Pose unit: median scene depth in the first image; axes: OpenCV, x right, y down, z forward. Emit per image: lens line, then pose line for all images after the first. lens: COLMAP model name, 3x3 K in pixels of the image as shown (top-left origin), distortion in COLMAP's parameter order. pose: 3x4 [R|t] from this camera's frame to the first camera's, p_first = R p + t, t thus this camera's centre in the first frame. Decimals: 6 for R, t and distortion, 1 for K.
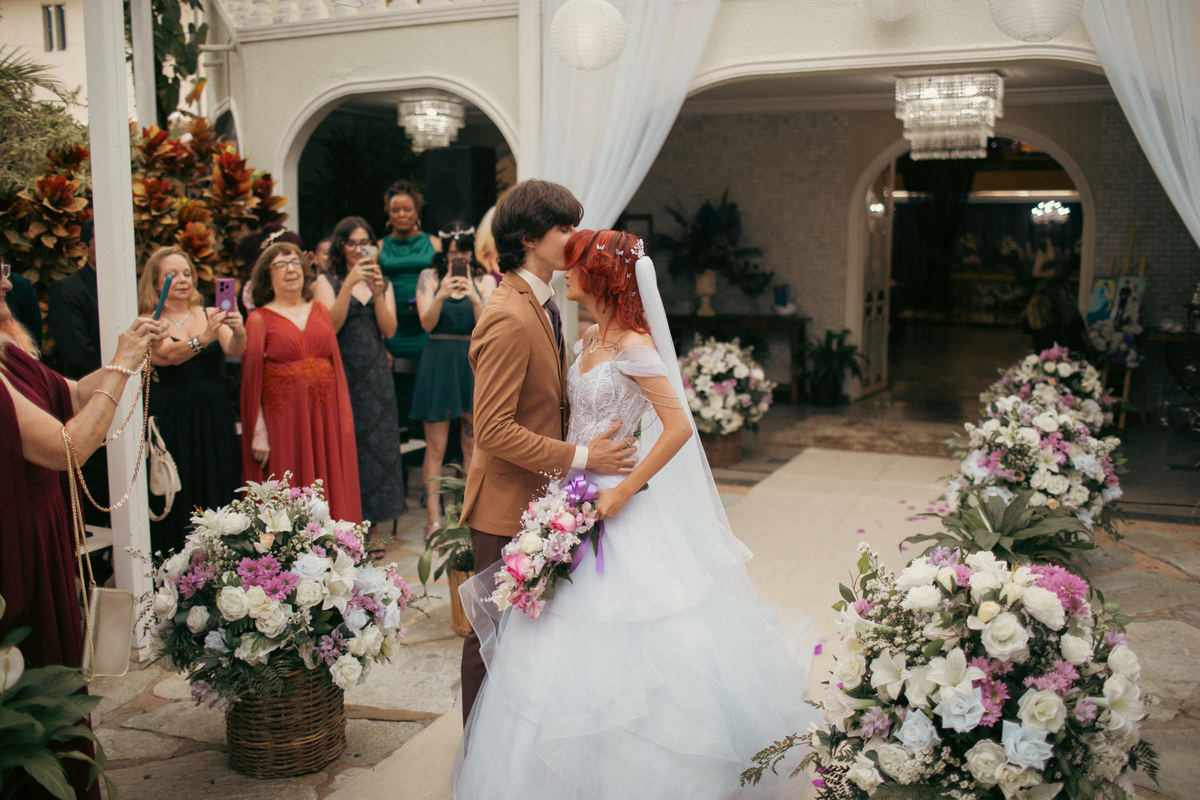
lens RADIAL K [[1156.7, 0, 596.5], [0, 1156.7, 394.6], [0, 0, 1]] dist [-0.091030, 0.121065]
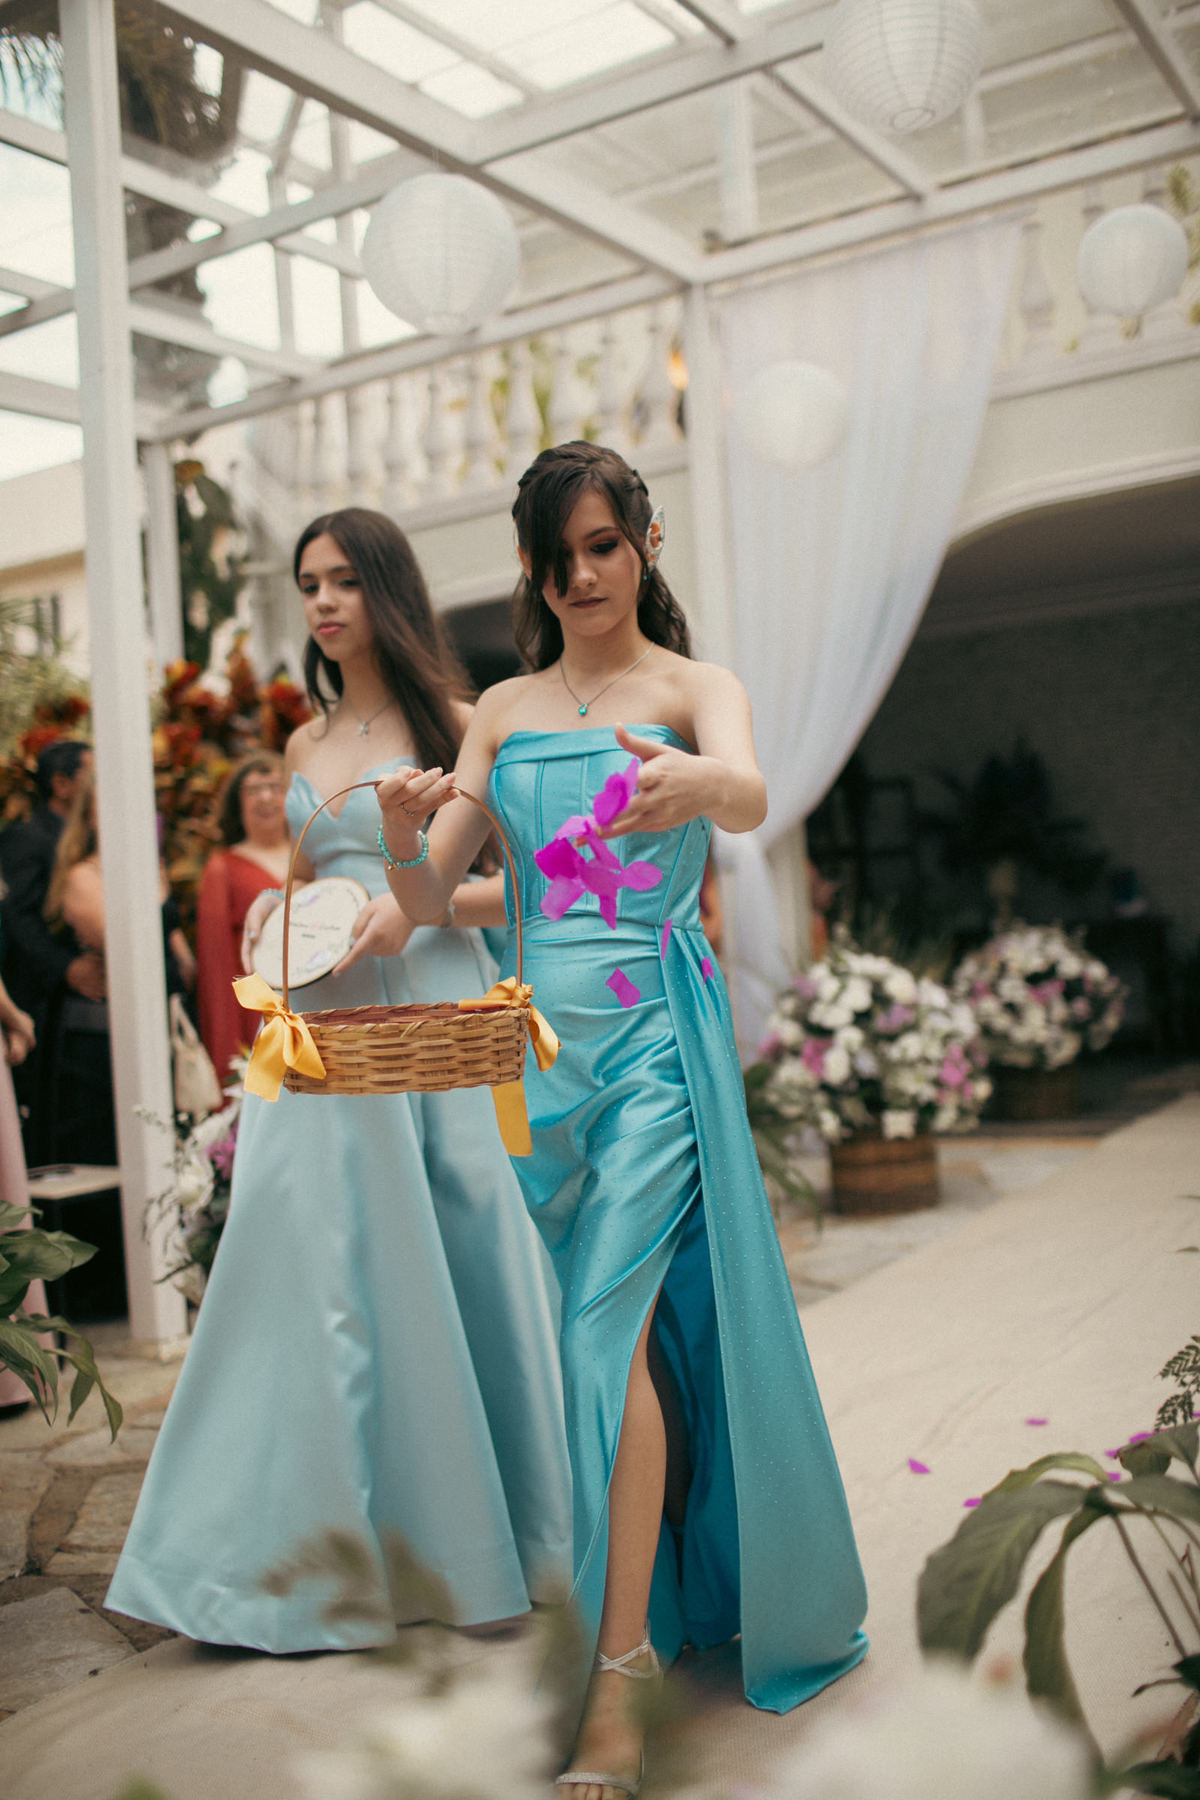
lens RADIAL K [[1735.0, 0, 600.0], [0, 1735.0, 900.0], [0, 0, 1]] dist [-0.091030, 0.121065]
pose [[0.989337, -0.067231, -0.129196, -0.010329], [0.046350, 0.986300, -0.158318, 0.136040], [0.138070, 0.150642, 0.978899, 0.039598]]
